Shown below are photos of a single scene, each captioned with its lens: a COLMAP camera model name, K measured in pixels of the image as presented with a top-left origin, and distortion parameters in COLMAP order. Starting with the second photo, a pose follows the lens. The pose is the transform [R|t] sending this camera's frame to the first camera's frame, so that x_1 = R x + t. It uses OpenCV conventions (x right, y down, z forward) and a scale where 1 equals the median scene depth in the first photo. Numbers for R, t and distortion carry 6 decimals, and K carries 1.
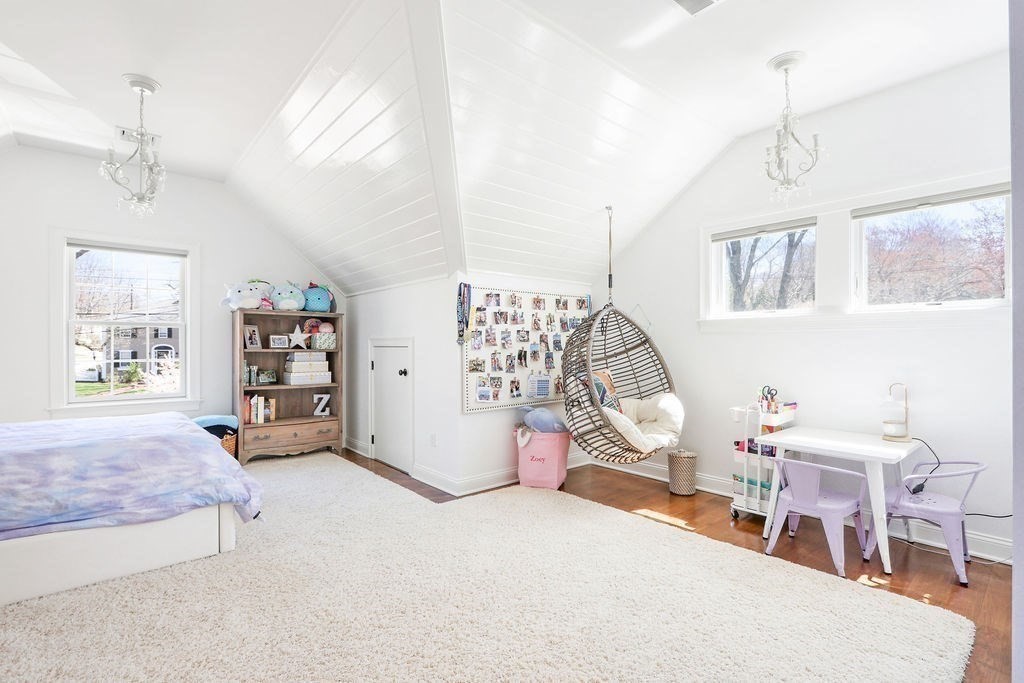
lens RADIAL K [[484.6, 0, 509.8], [0, 484.6, 344.6], [0, 0, 1]] dist [-0.012713, -0.000644]
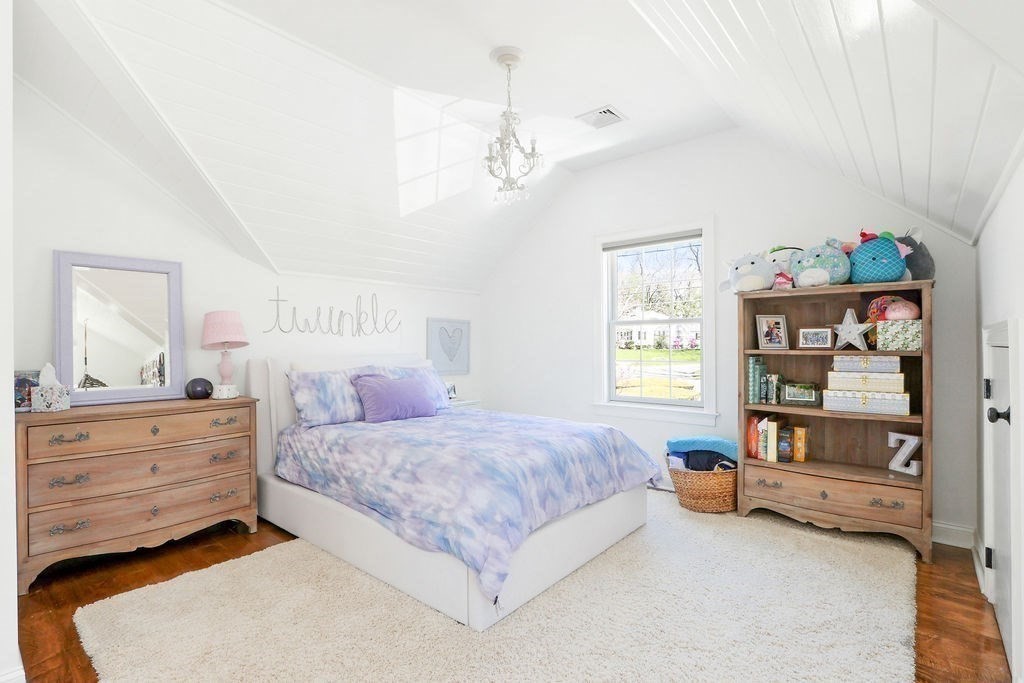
lens RADIAL K [[484.6, 0, 511.7], [0, 484.6, 342.3], [0, 0, 1]] dist [-0.012713, -0.000644]
pose [[0.151481, -0.007152, -0.988434, 0.082400], [0.007973, 0.999950, -0.006014, -0.000084], [0.988428, -0.006969, 0.151530, 0.522118]]
